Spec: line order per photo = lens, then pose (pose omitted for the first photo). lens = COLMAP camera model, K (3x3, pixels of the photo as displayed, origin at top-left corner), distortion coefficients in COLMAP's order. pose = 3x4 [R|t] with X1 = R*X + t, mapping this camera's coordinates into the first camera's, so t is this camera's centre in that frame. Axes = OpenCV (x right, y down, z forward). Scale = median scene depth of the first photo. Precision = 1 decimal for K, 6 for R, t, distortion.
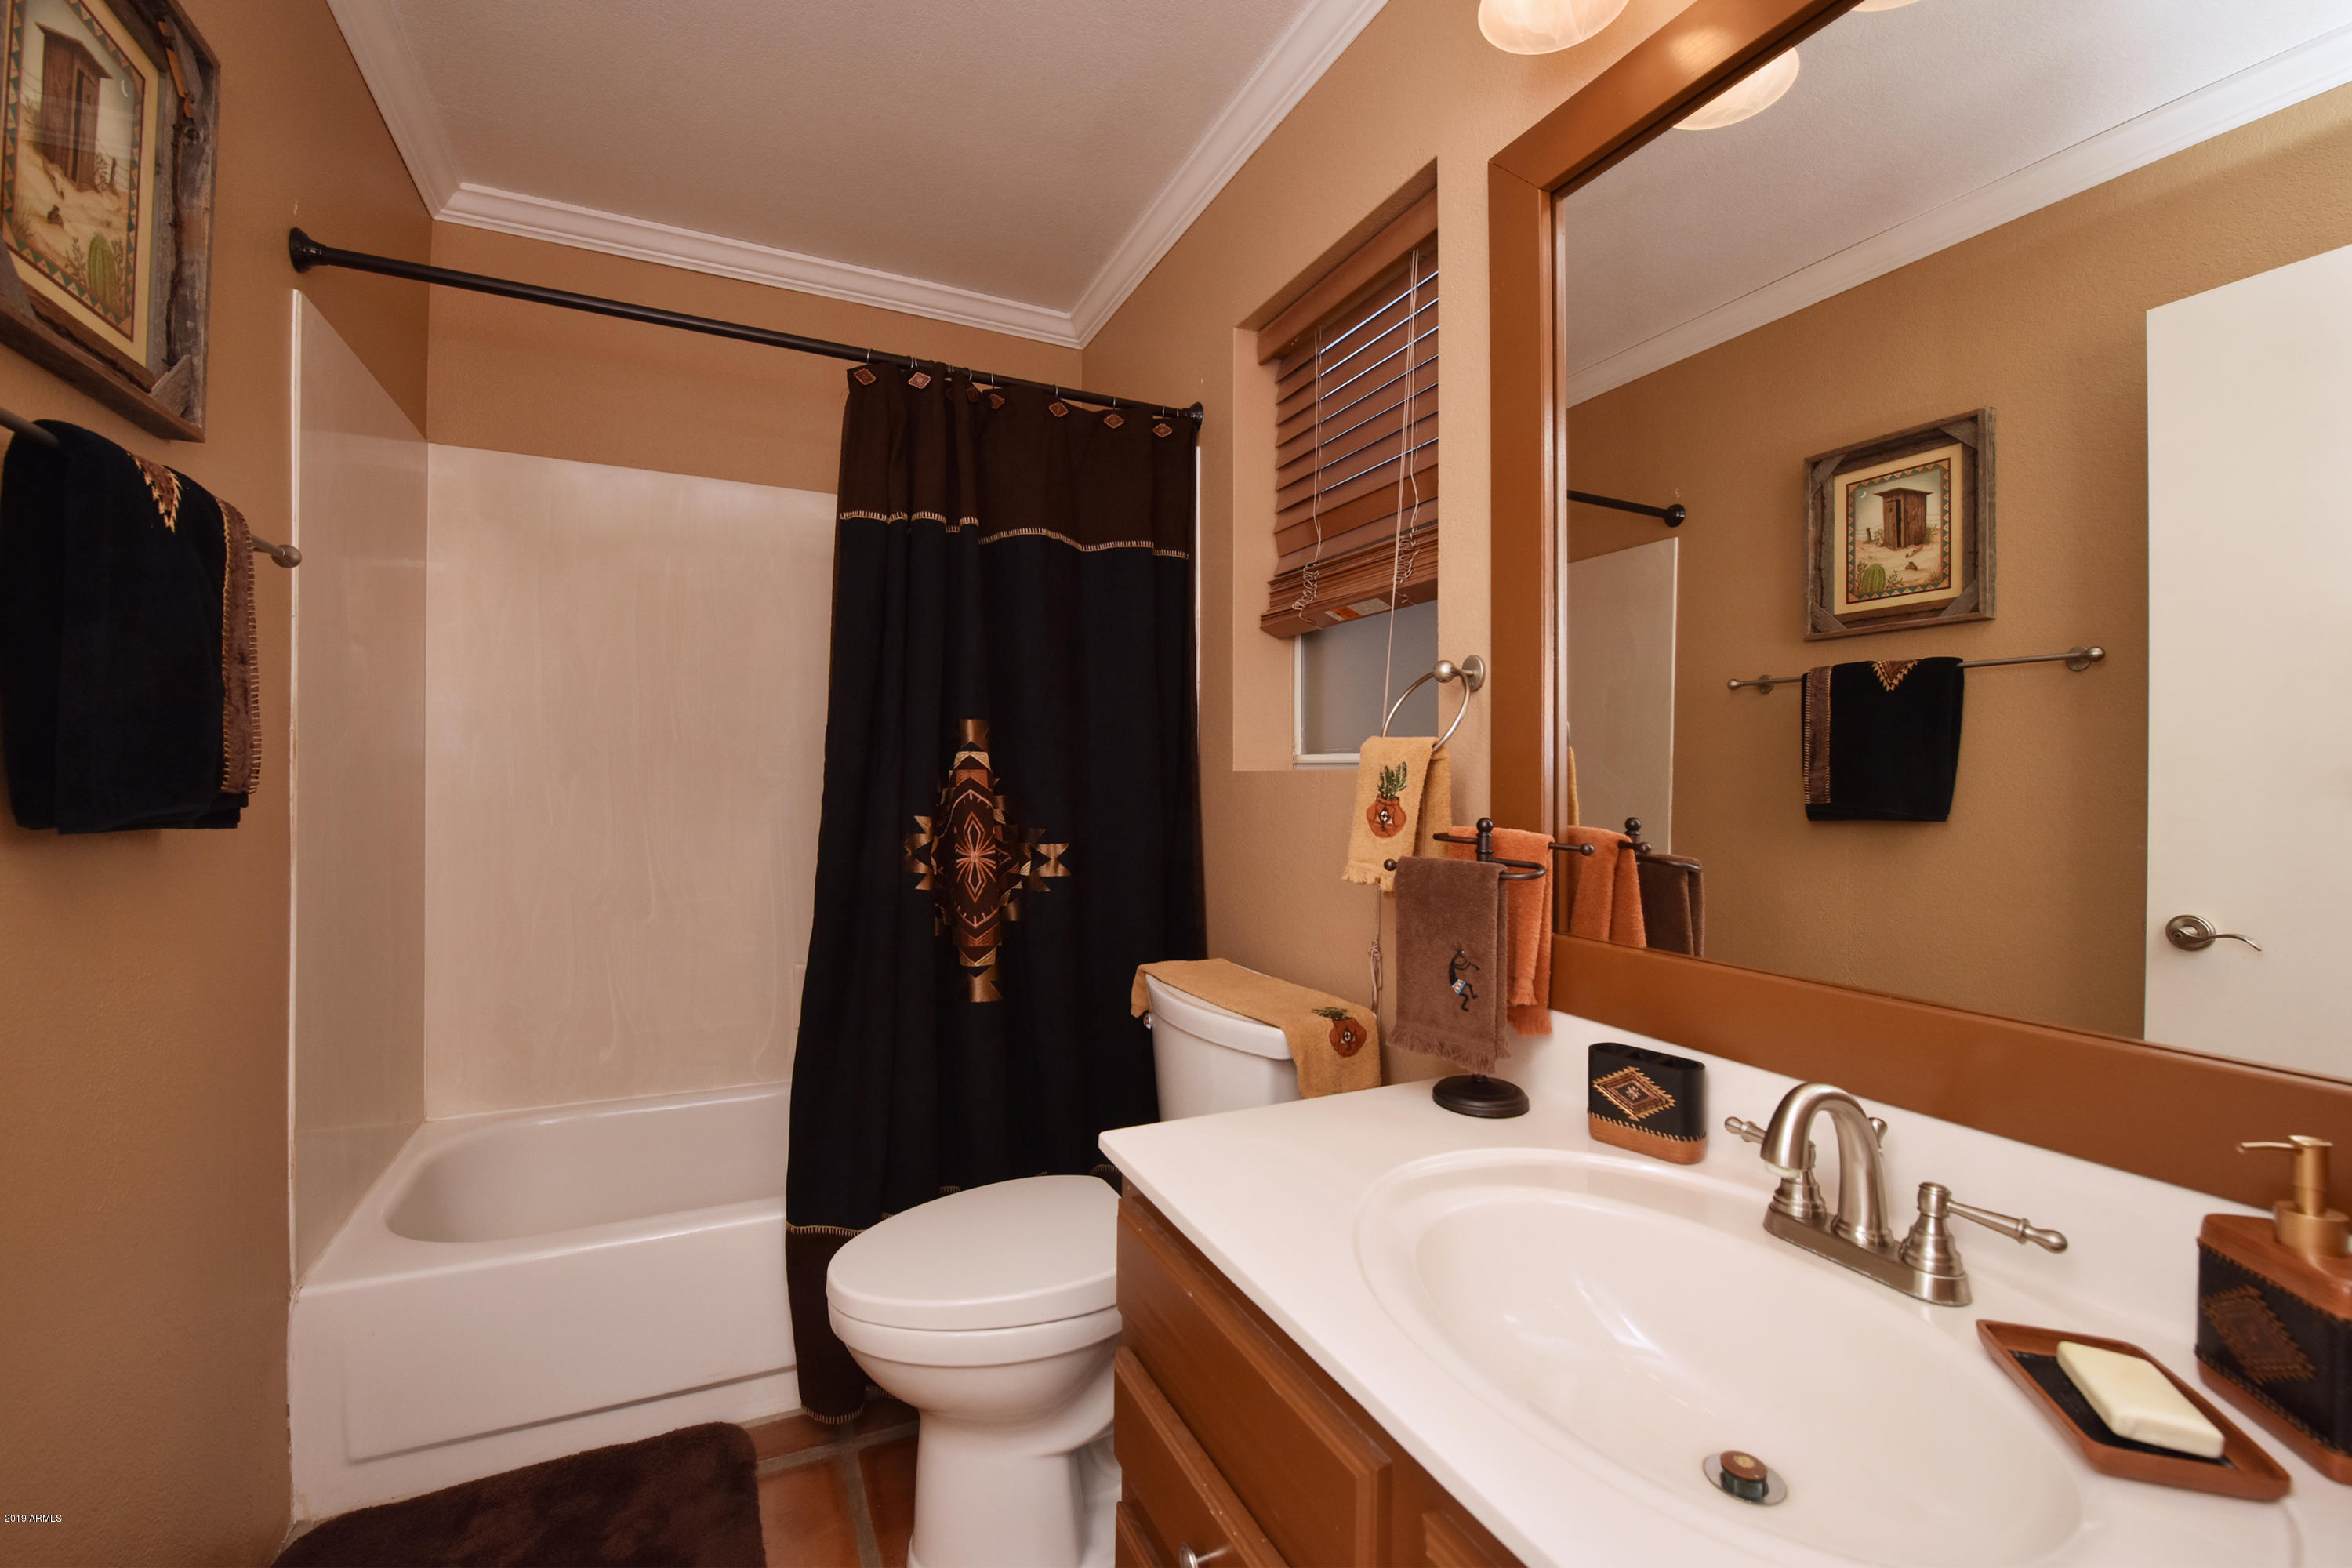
lens RADIAL K [[964.1, 0, 1165.7], [0, 964.1, 797.7], [0, 0, 1]] dist [-0.017759, -0.000330]
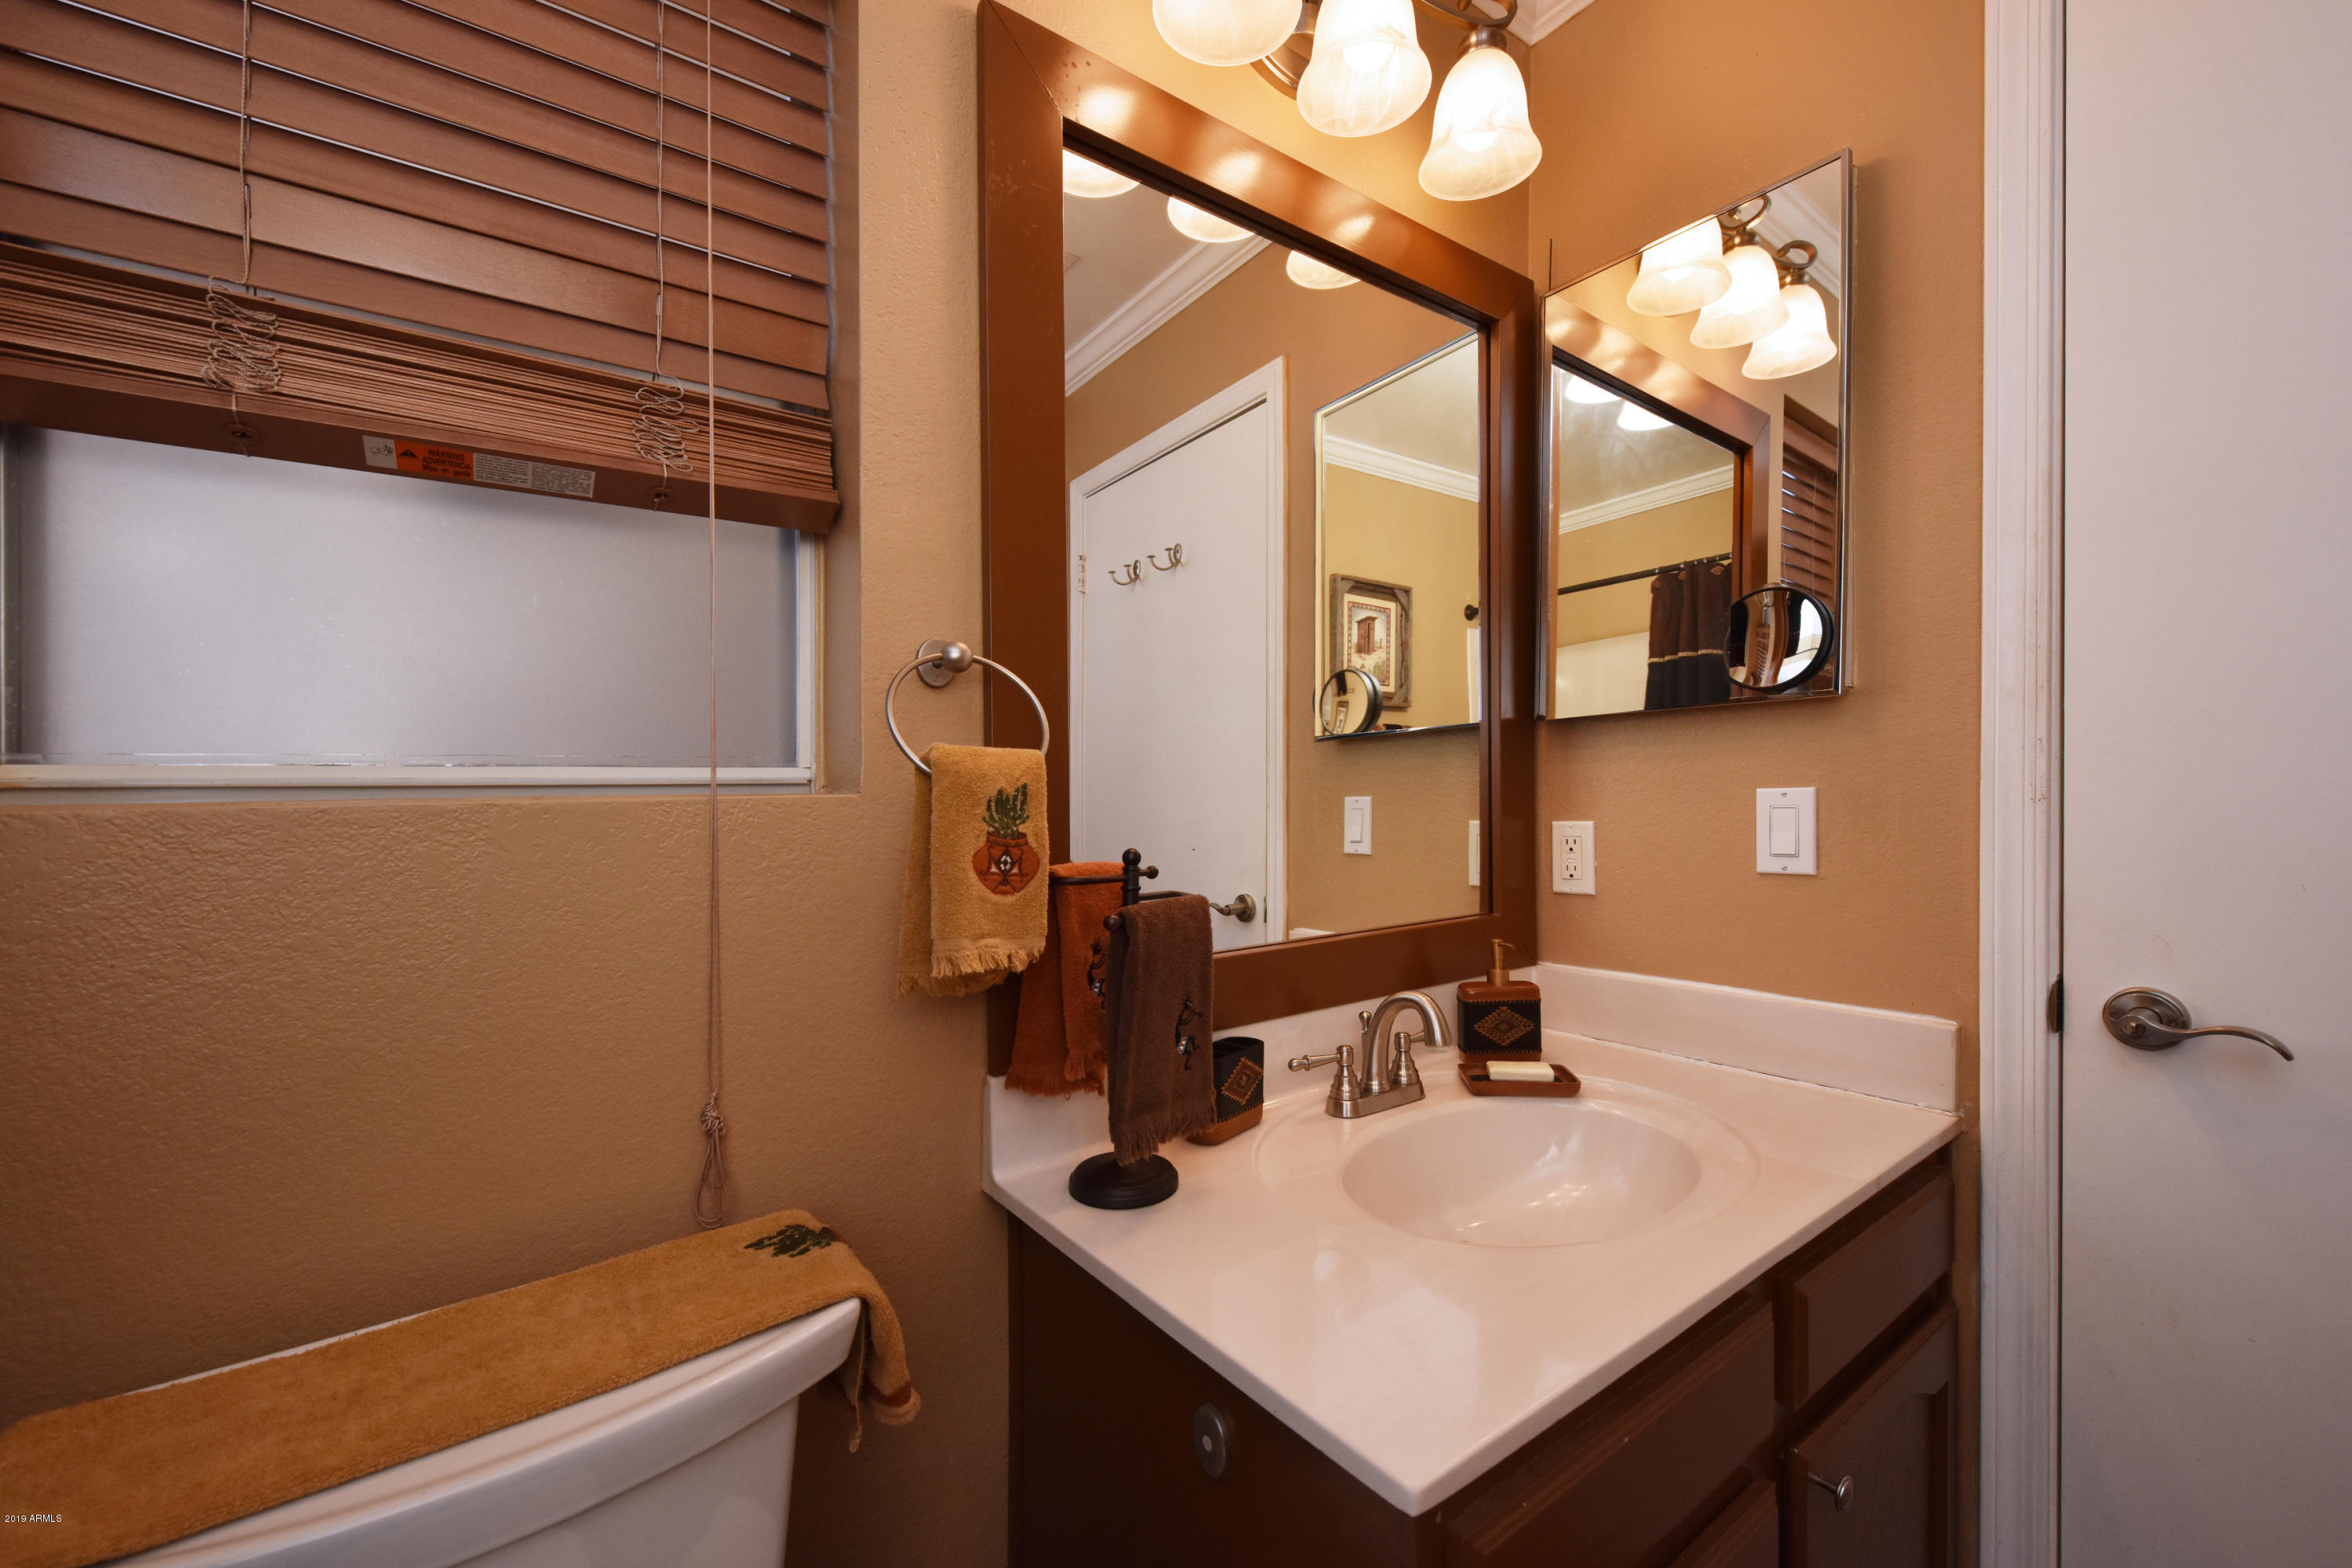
lens RADIAL K [[942.1, 0, 1222.8], [0, 942.1, 781.8], [0, 0, 1]] dist [-0.001539, -0.000248]
pose [[-0.227750, -0.007182, 0.973693, -0.461629], [0.025364, 0.999590, 0.013306, -0.043701], [-0.973389, 0.027727, -0.227475, 1.019032]]
